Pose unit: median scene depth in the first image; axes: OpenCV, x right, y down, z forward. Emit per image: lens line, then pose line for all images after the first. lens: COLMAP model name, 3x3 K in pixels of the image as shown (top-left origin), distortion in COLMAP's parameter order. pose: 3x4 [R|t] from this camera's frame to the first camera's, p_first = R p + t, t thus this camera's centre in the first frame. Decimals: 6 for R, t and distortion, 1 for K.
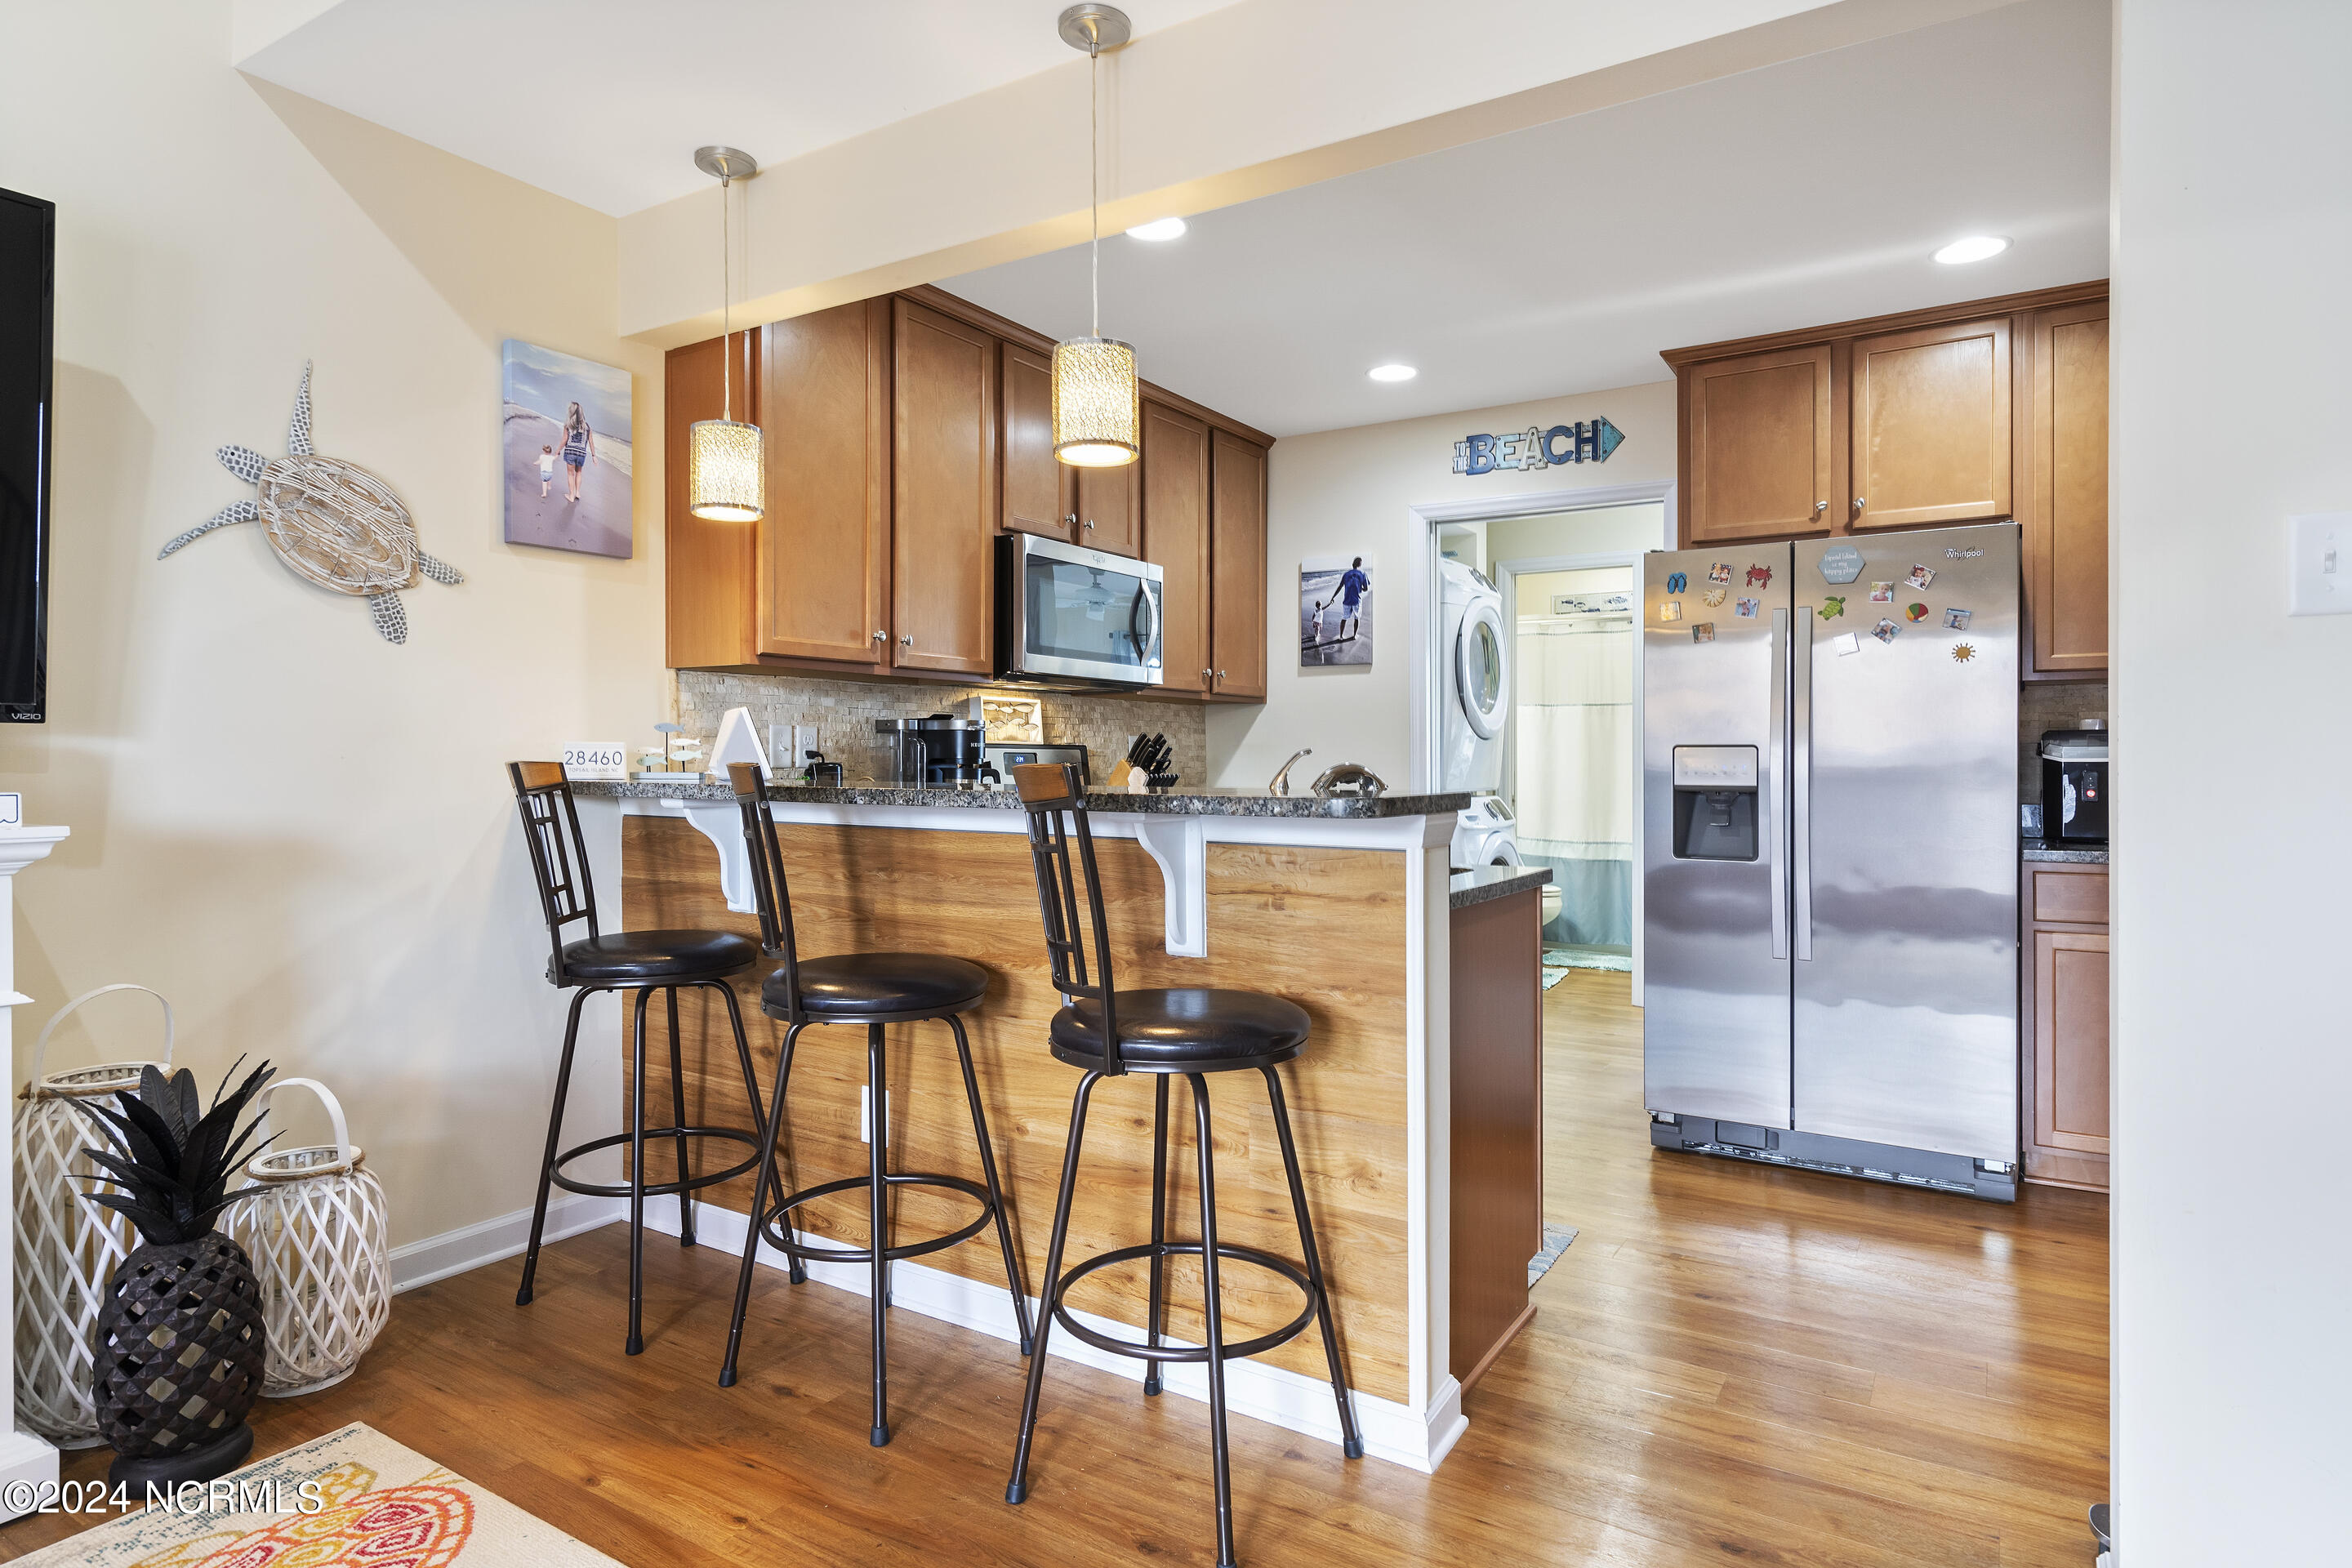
lens RADIAL K [[1307.4, 0, 1156.0], [0, 1307.4, 757.8], [0, 0, 1]] dist [0.004193, -0.002099]
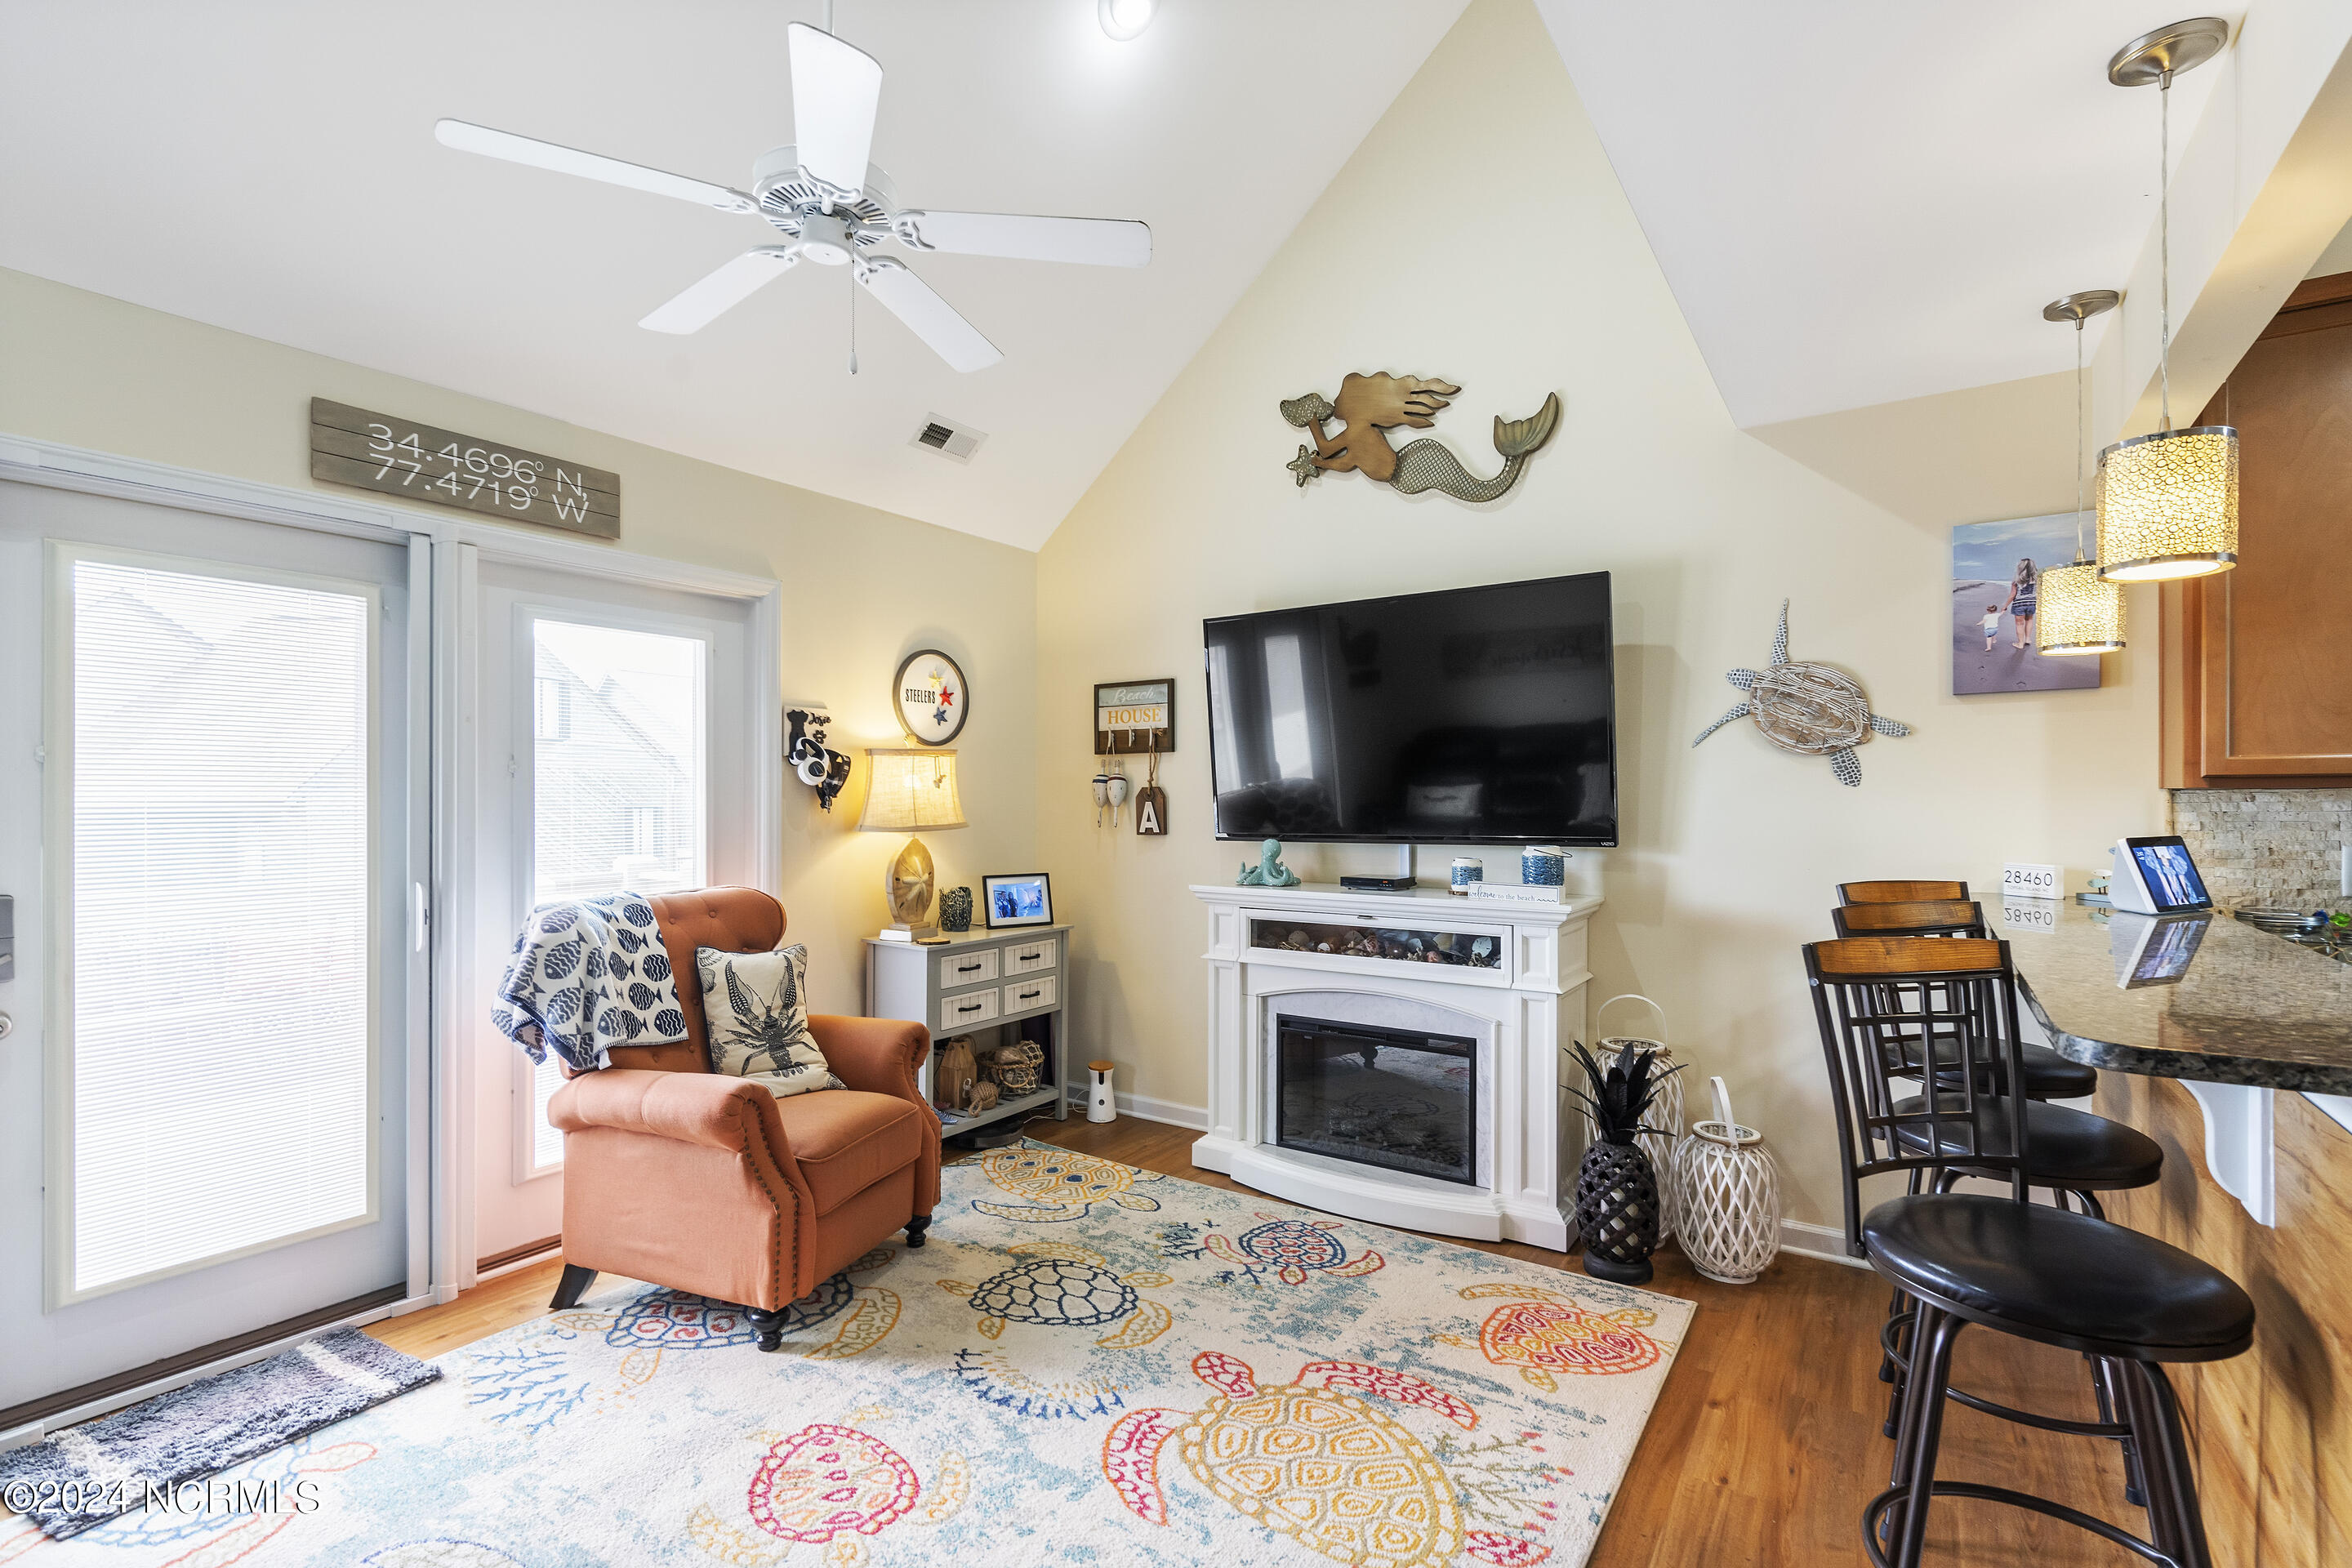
lens RADIAL K [[1077.1, 0, 1183.1], [0, 1077.1, 800.7], [0, 0, 1]] dist [-0.008889, 0.003307]
pose [[-0.033873, 0.000193, -0.999426, 0.540914], [0.004214, 0.999991, 0.000050, -0.073901], [0.999417, -0.004209, -0.033873, 0.339574]]
